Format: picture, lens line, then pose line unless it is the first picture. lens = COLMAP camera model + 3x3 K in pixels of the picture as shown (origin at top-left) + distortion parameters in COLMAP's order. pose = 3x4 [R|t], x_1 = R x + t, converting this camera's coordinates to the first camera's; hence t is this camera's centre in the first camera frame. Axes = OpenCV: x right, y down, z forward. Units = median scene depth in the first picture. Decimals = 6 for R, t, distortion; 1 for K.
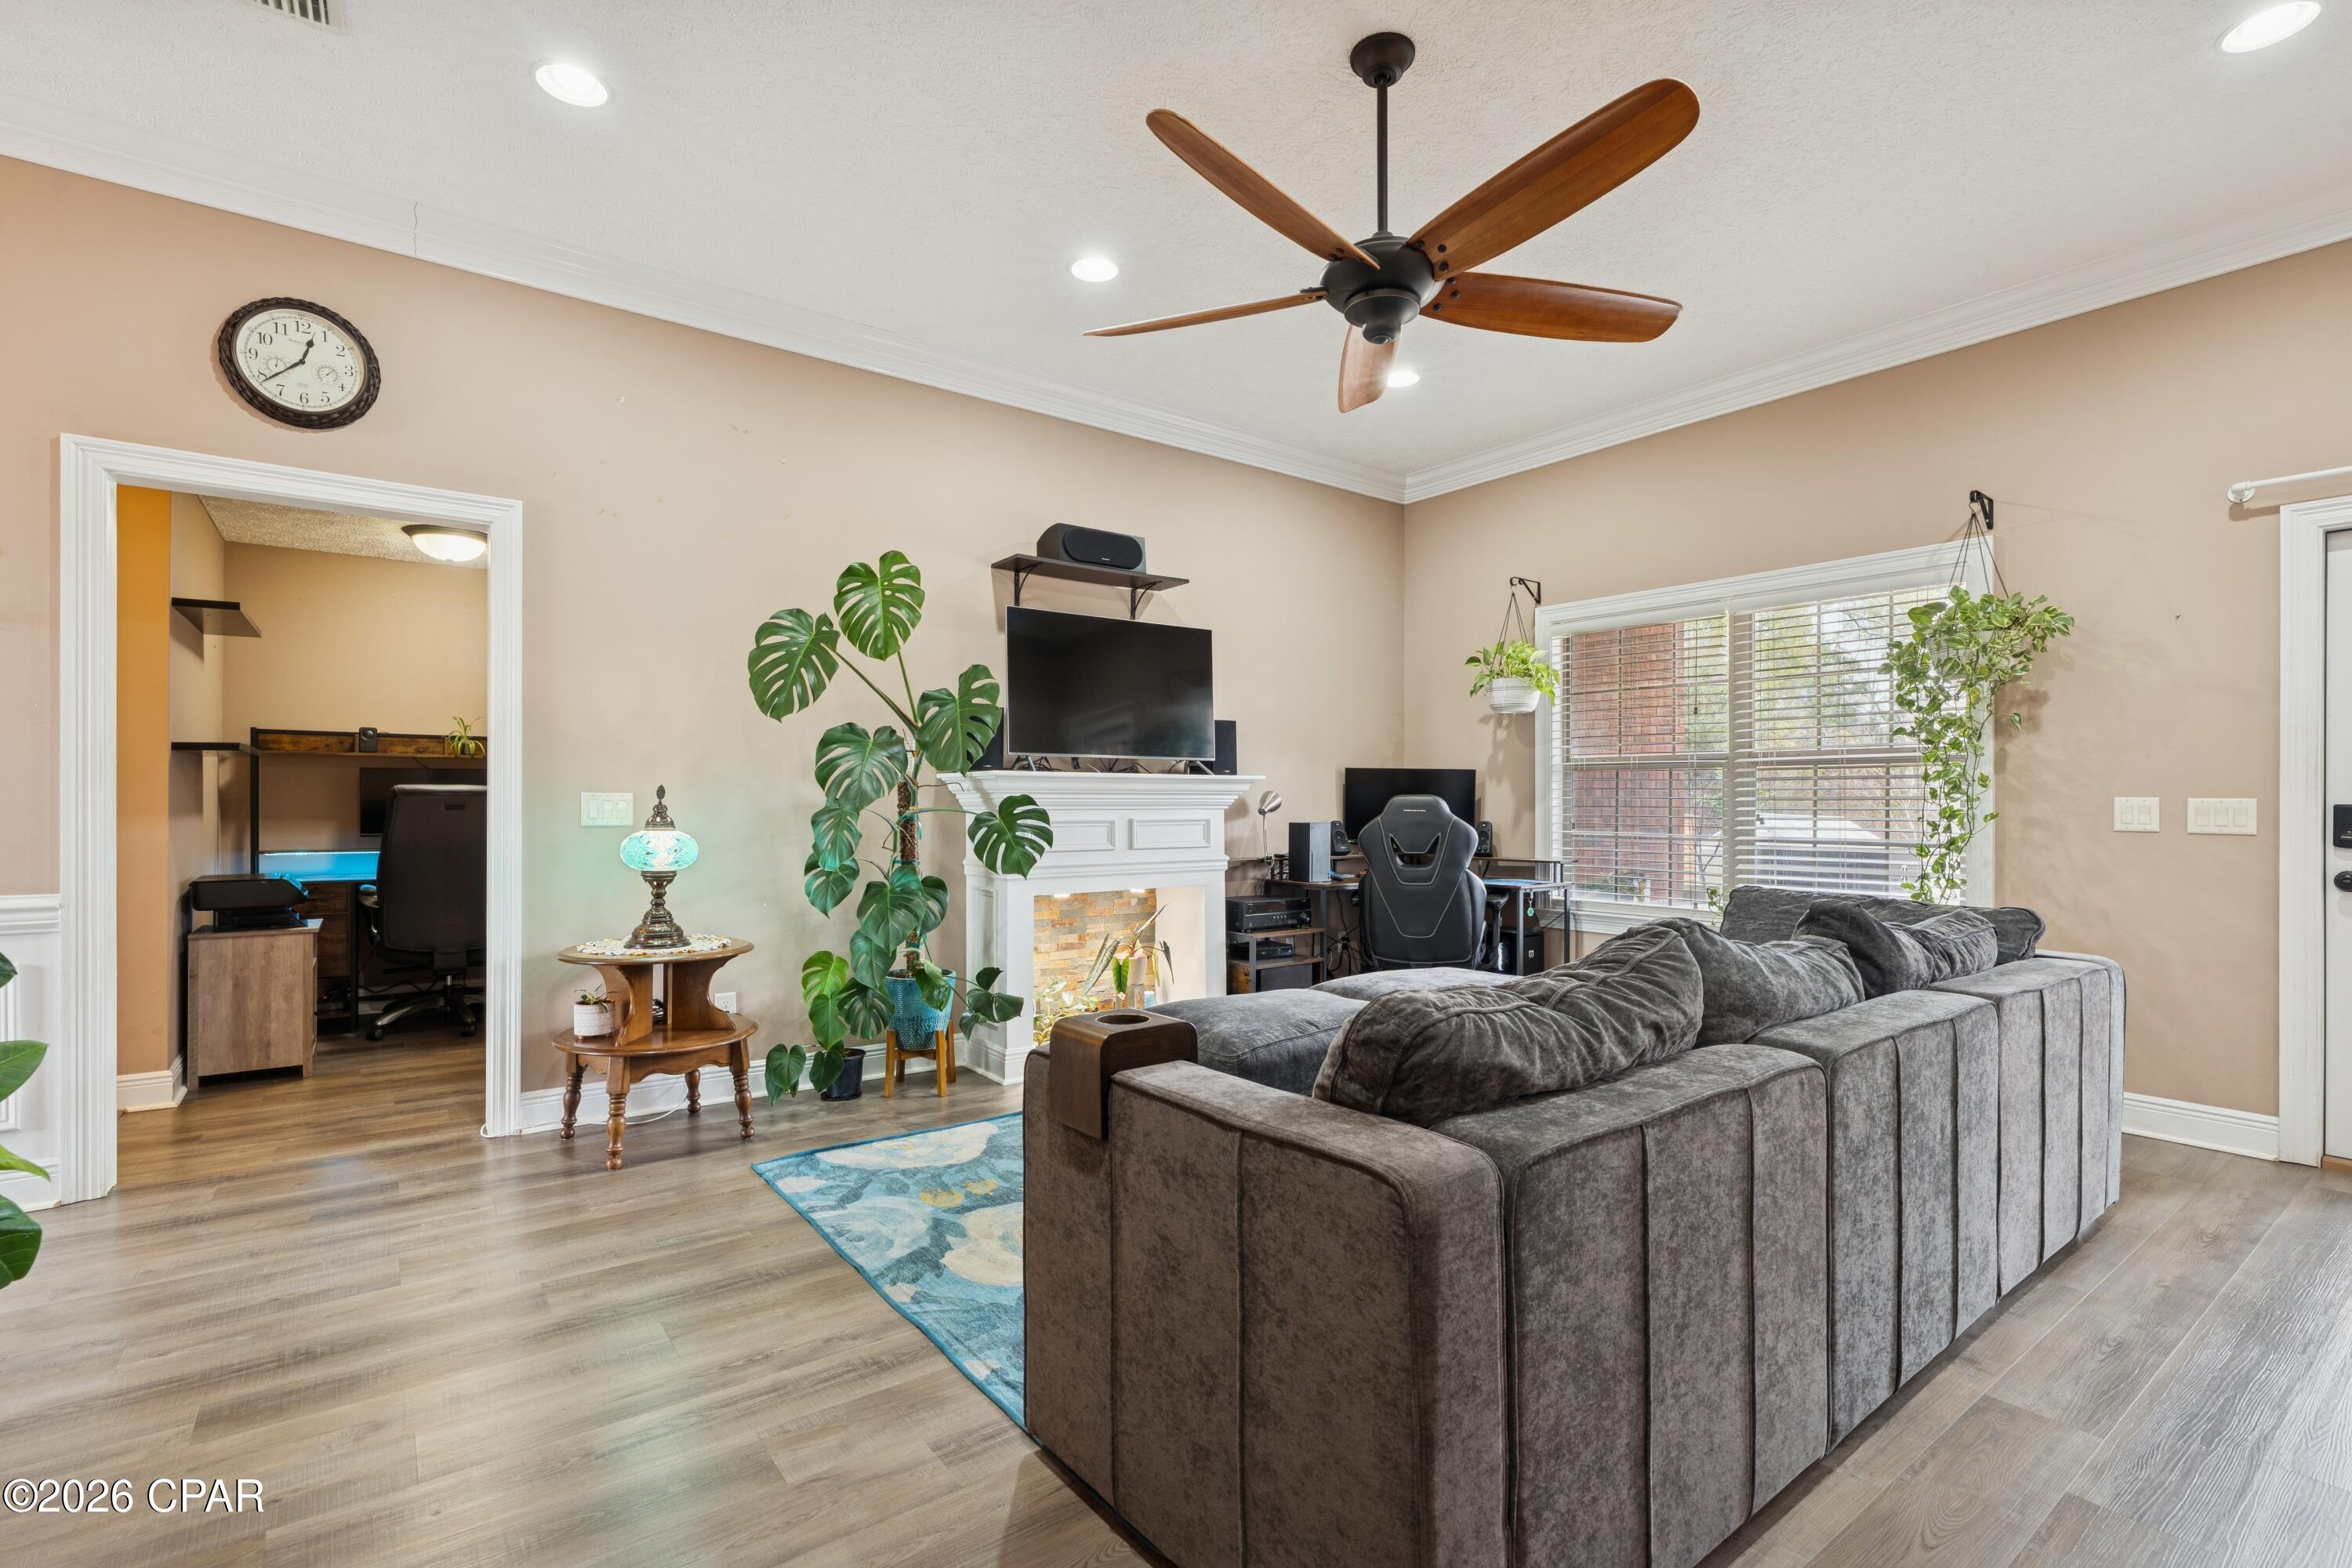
lens RADIAL K [[1070.2, 0, 1181.0], [0, 1070.2, 796.2], [0, 0, 1]] dist [-0.001910, 0.000883]
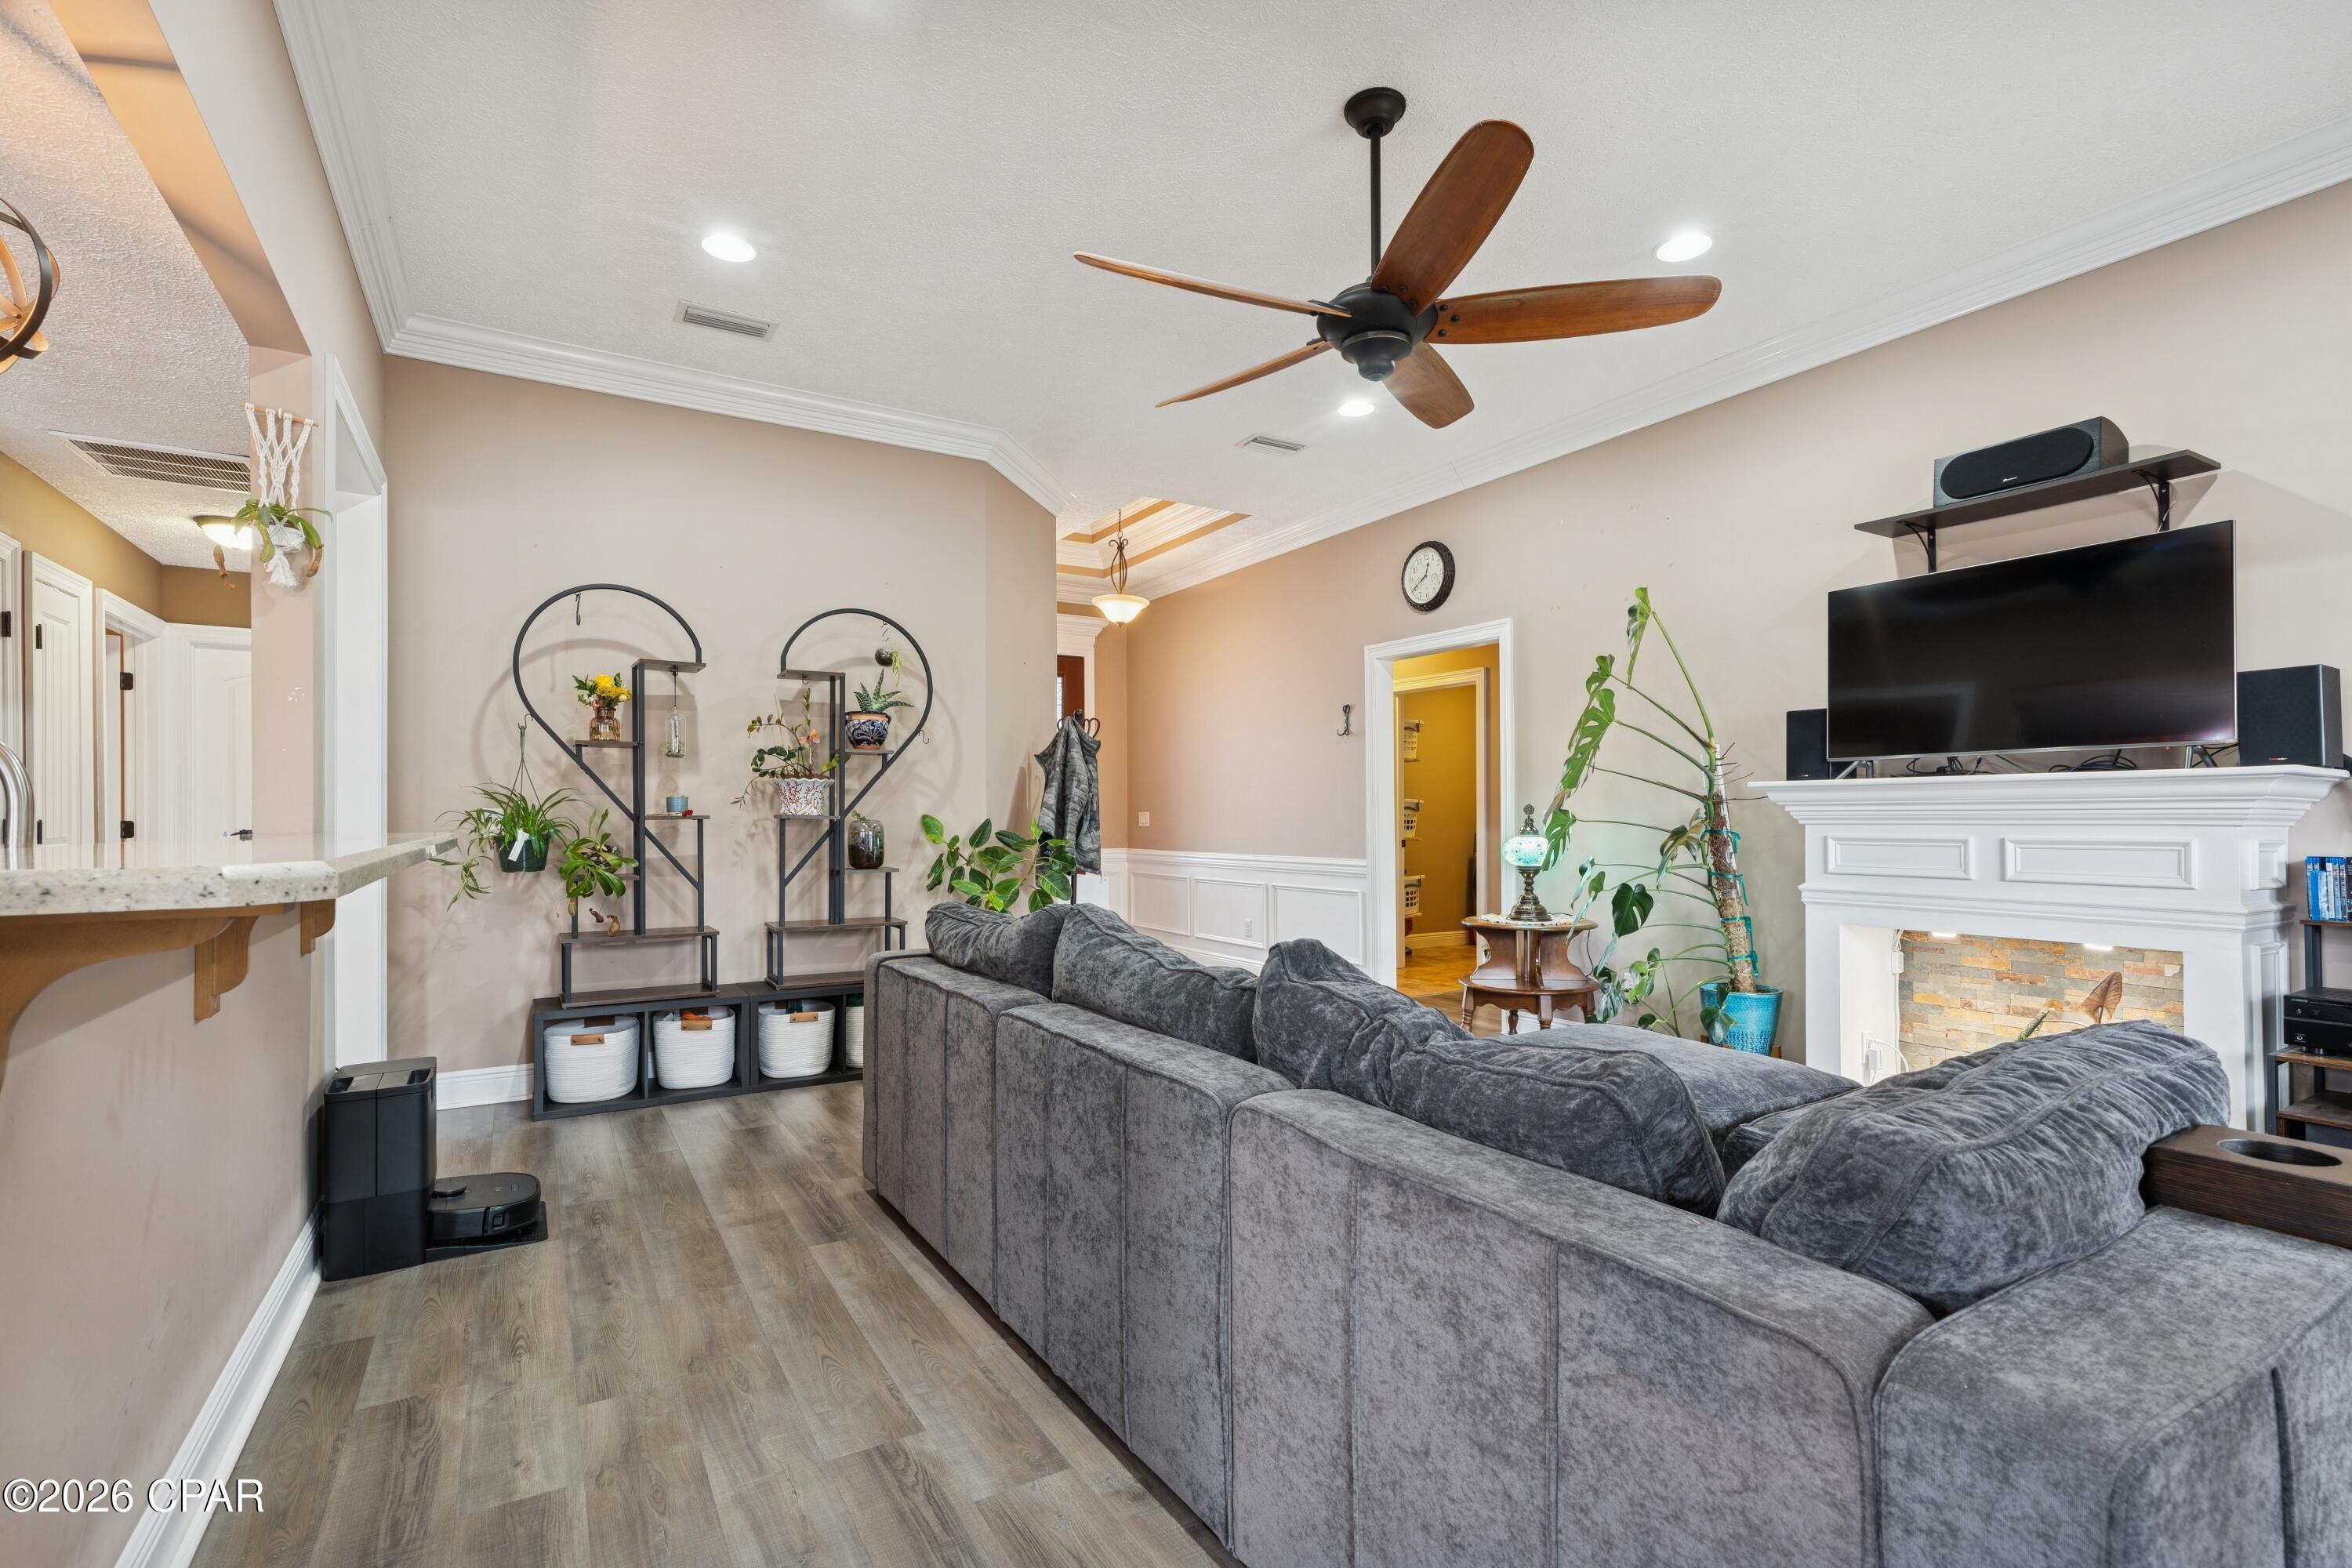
lens RADIAL K [[1070.2, 0, 1147.2], [0, 1070.2, 795.8], [0, 0, 1]] dist [-0.001910, 0.000883]
pose [[-0.117632, -0.024046, -0.992766, 0.948482], [0.005492, 0.999676, -0.024864, 0.010792], [0.993042, -0.008377, -0.117461, 0.674050]]
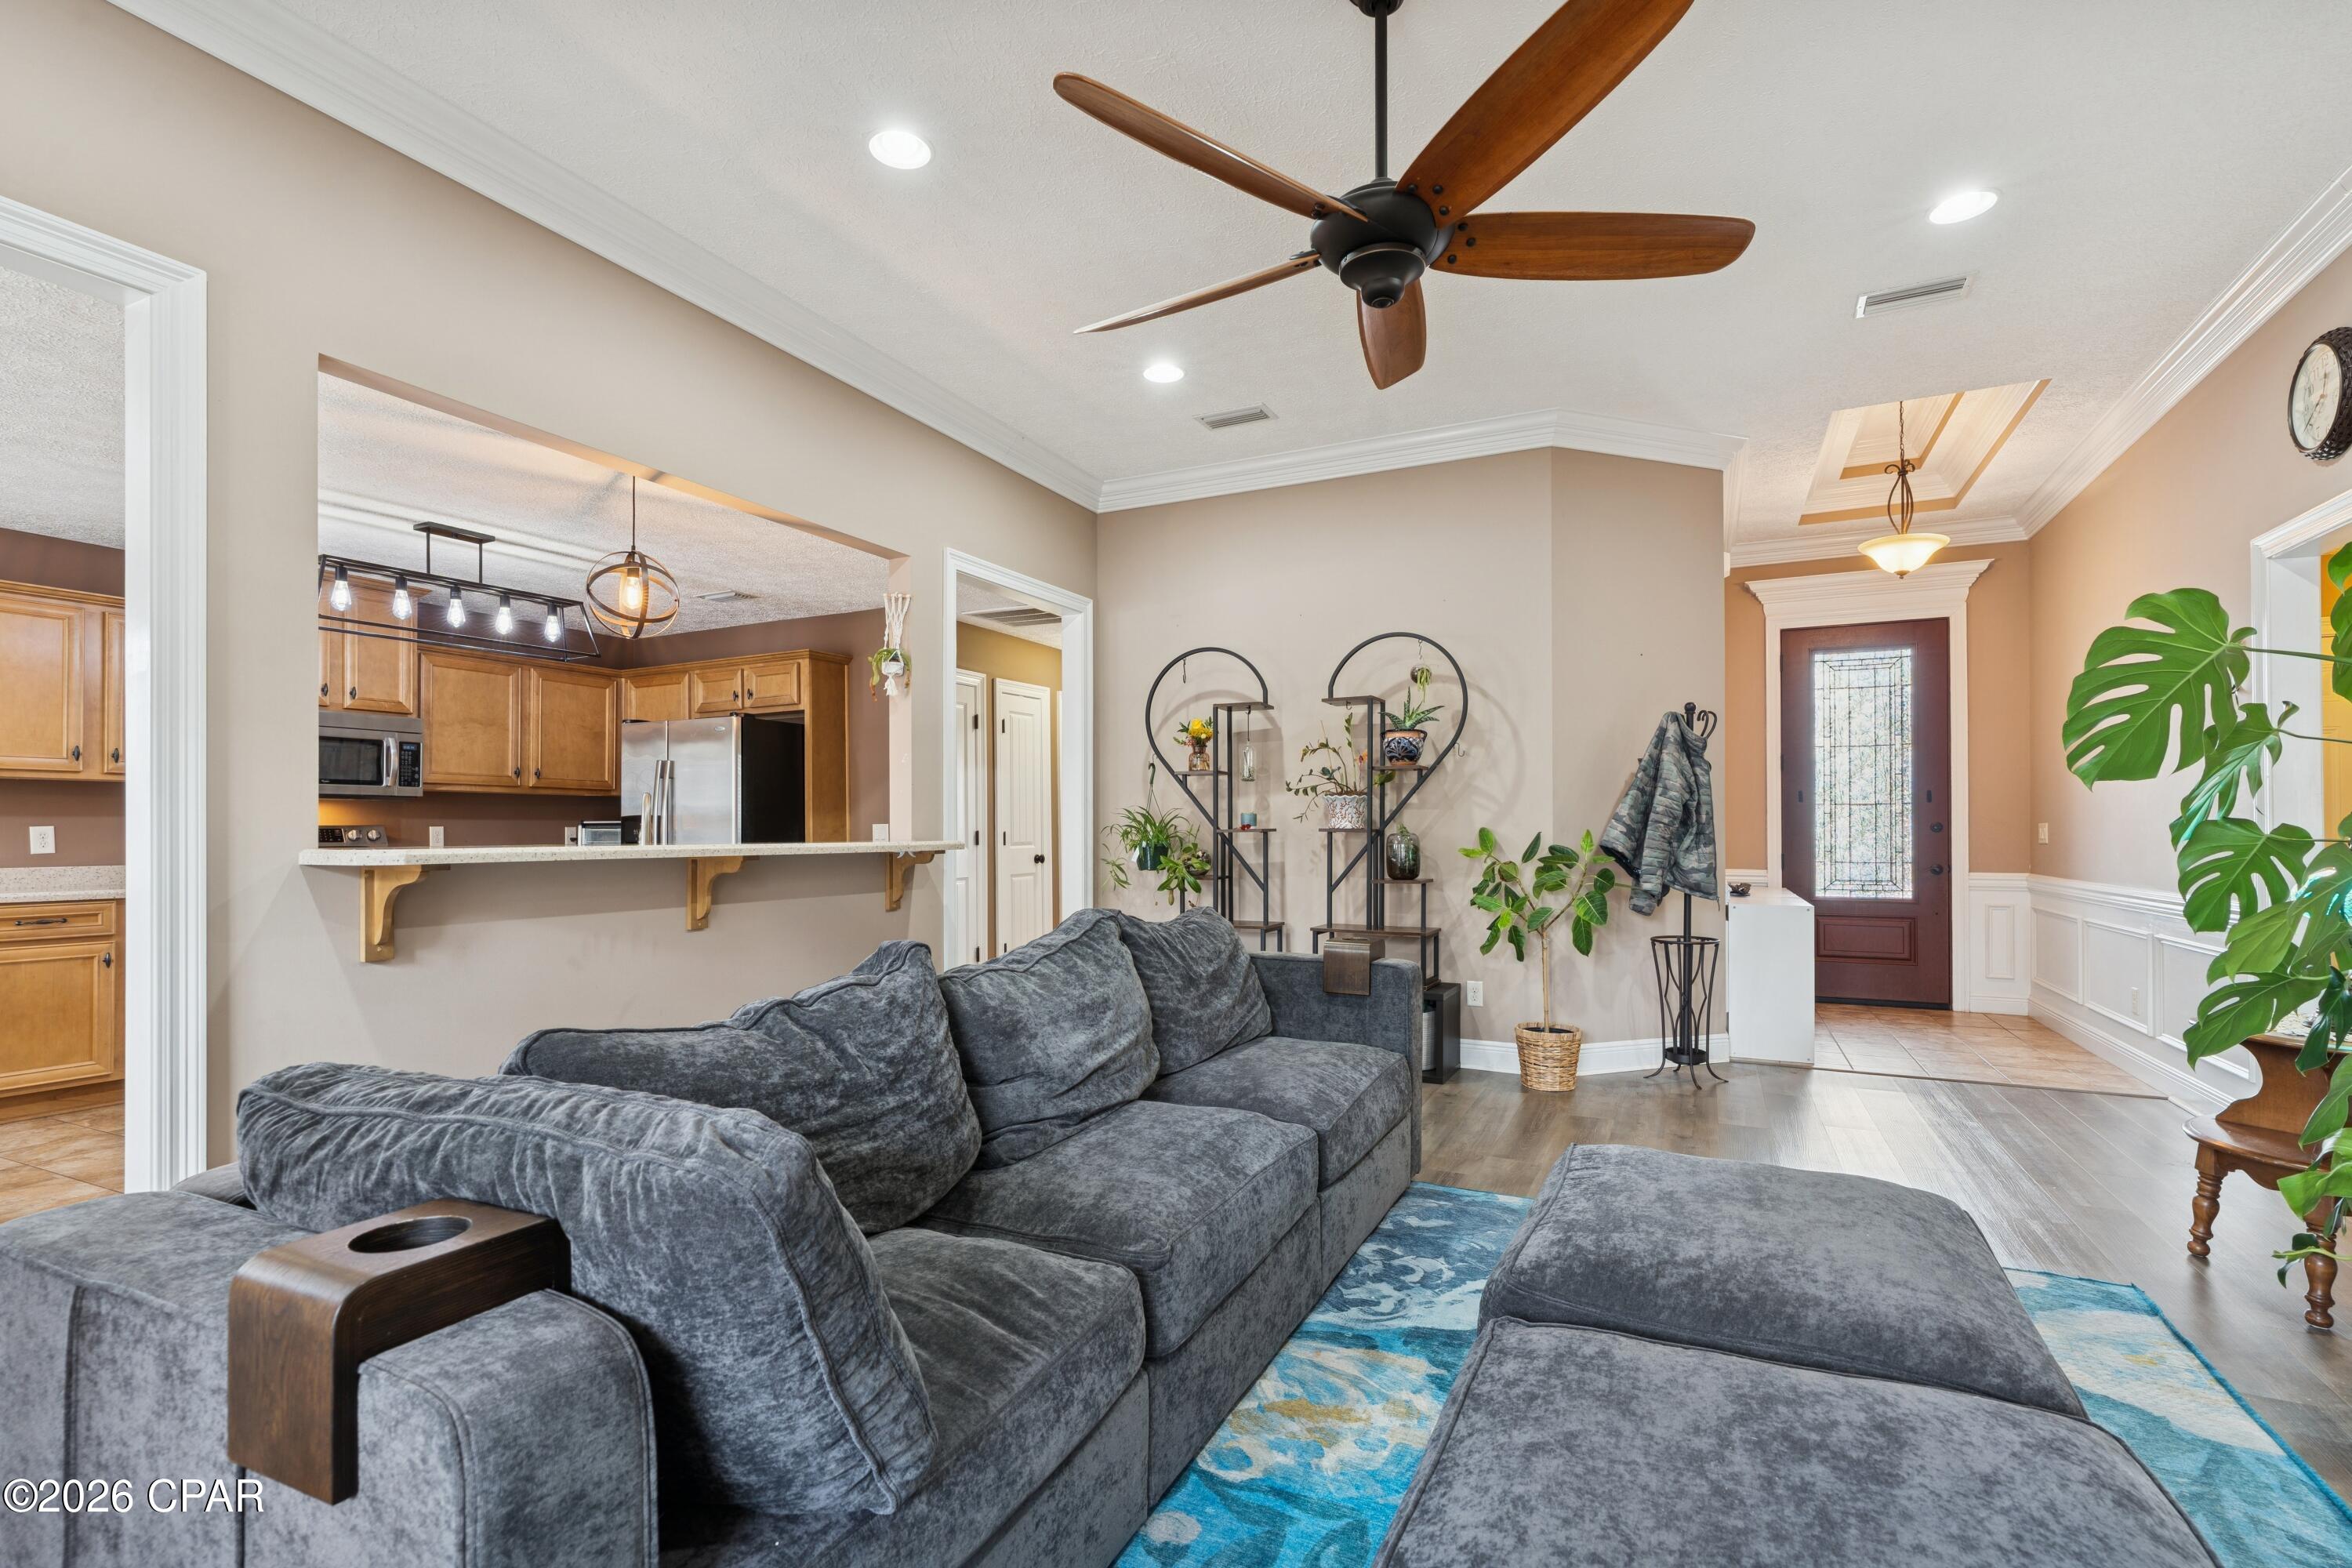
lens RADIAL K [[1070.2, 0, 1187.3], [0, 1070.2, 817.7], [0, 0, 1]] dist [-0.001910, 0.000883]
pose [[-0.890358, -0.008026, -0.455190, 0.550316], [-0.000382, 0.999857, -0.016881, 0.009684], [0.455261, -0.014857, -0.890234, 1.283812]]
